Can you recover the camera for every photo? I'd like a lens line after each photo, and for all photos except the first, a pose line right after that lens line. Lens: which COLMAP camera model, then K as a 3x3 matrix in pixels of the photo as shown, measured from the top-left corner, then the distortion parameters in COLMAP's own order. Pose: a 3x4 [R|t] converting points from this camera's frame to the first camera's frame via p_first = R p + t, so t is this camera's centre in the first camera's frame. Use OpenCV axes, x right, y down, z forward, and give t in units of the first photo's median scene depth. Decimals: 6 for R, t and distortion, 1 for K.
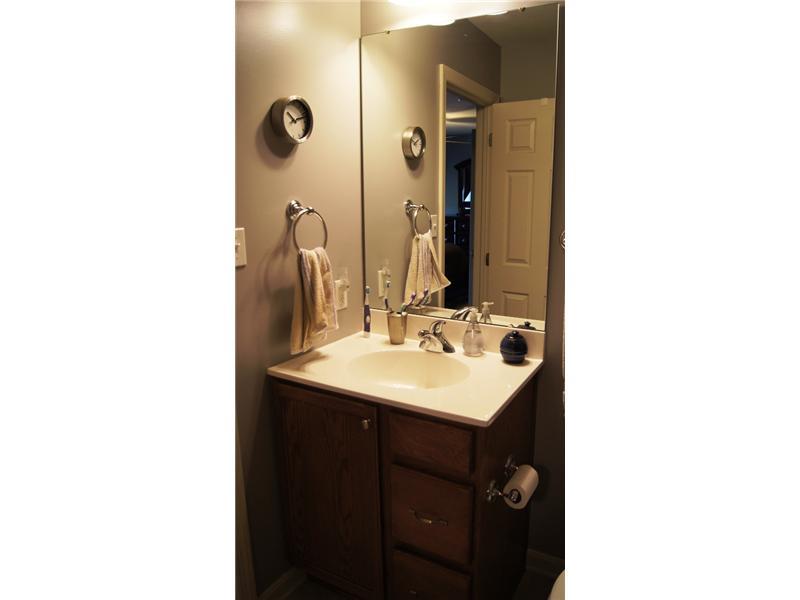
lens RADIAL K [[553.4, 0, 400.0], [0, 553.4, 300.0], [0, 0, 1]] dist [-0.069324, -0.000246]
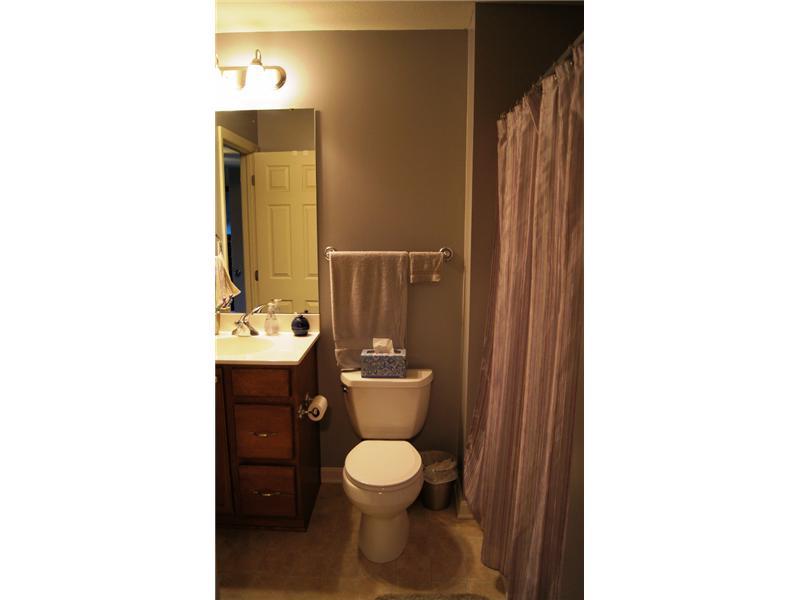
lens RADIAL K [[553.4, 0, 400.0], [0, 553.4, 300.0], [0, 0, 1]] dist [-0.069324, -0.000246]
pose [[0.890178, -0.075300, 0.449348, -0.210351], [0.094746, 0.995282, -0.020910, 0.068652], [-0.445653, 0.061188, 0.893112, -0.446274]]
